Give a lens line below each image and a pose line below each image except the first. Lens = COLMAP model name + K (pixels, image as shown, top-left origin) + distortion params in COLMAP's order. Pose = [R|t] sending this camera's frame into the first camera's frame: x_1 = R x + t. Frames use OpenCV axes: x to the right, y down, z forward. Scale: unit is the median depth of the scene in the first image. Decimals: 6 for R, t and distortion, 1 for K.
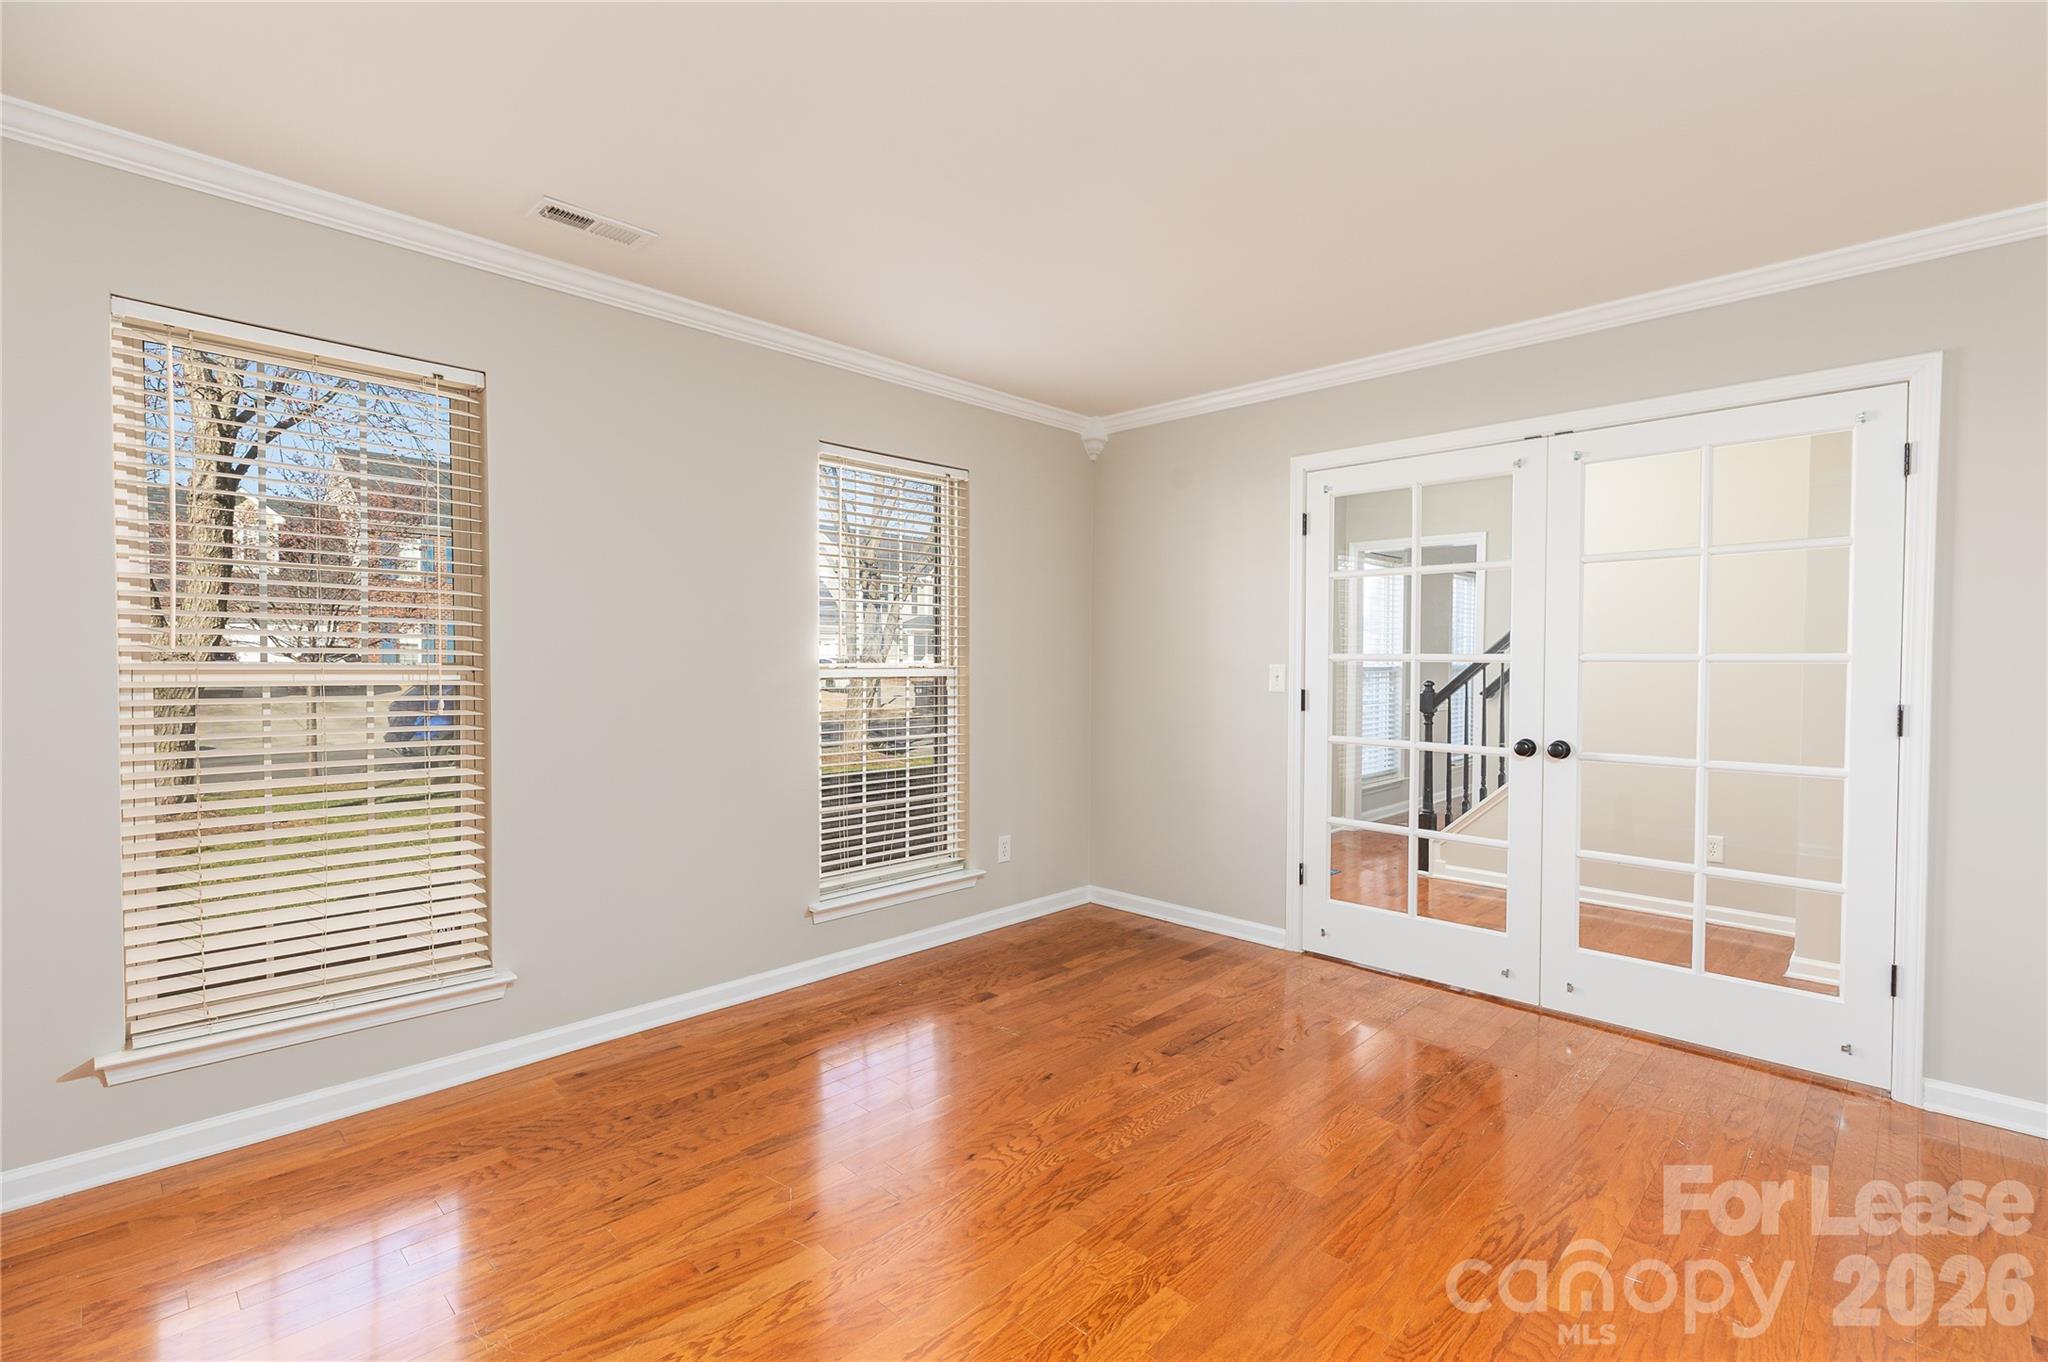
lens RADIAL K [[927.2, 0, 1019.9], [0, 927.2, 677.9], [0, 0, 1]] dist [0.004615, 0.000255]
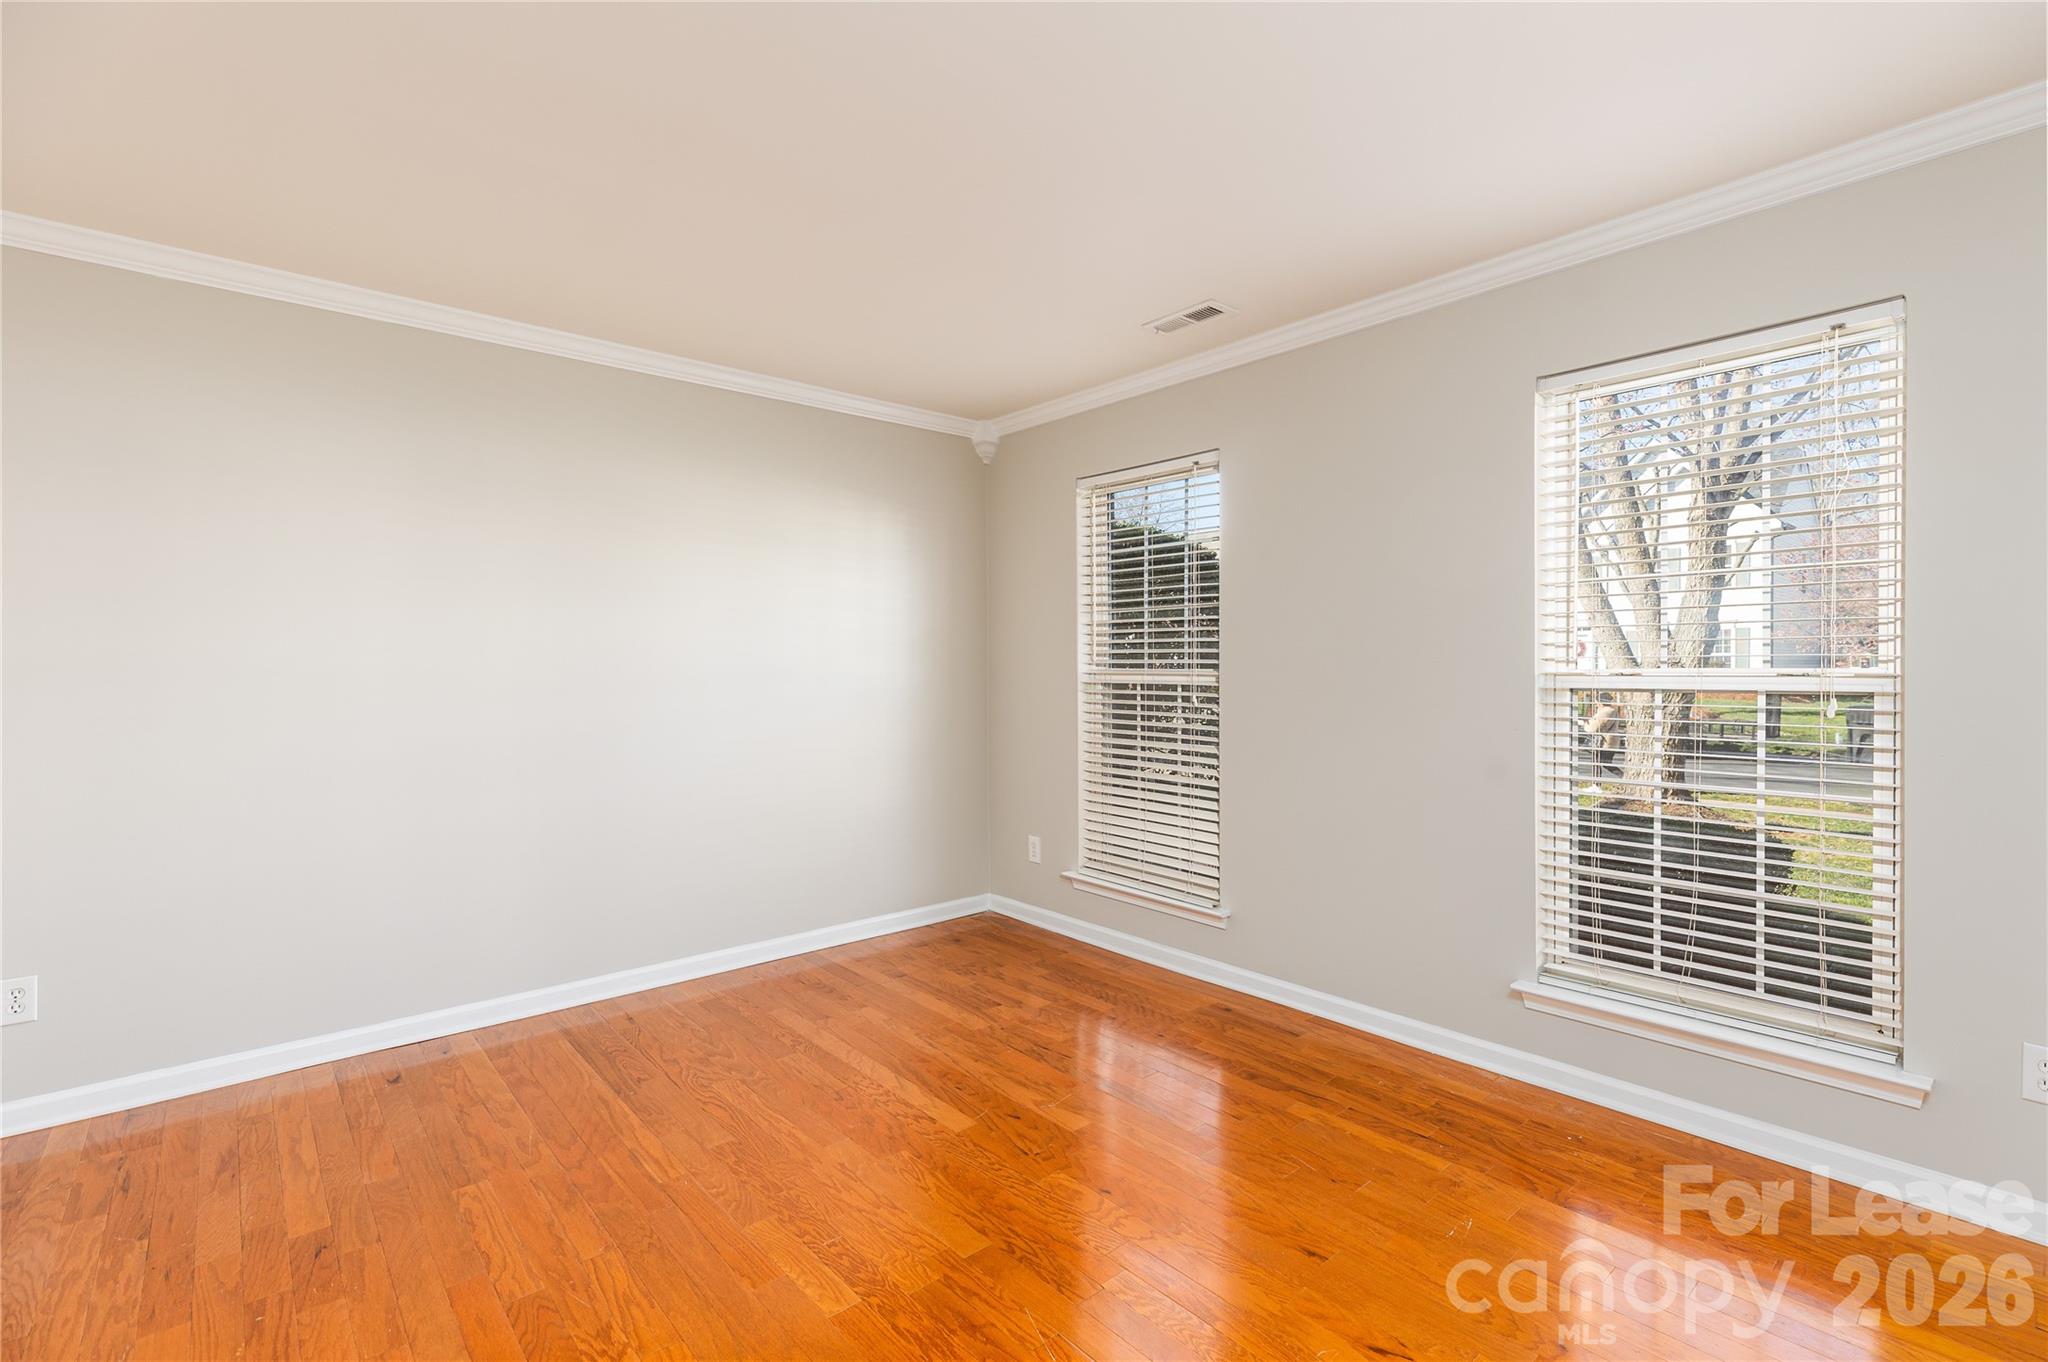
lens RADIAL K [[927.2, 0, 1019.9], [0, 927.2, 677.9], [0, 0, 1]] dist [0.004615, 0.000255]
pose [[-0.091155, 0.009620, -0.995790, 0.656764], [-0.012462, 0.999864, 0.010800, -0.012649], [0.995759, 0.013394, -0.091023, 0.729972]]
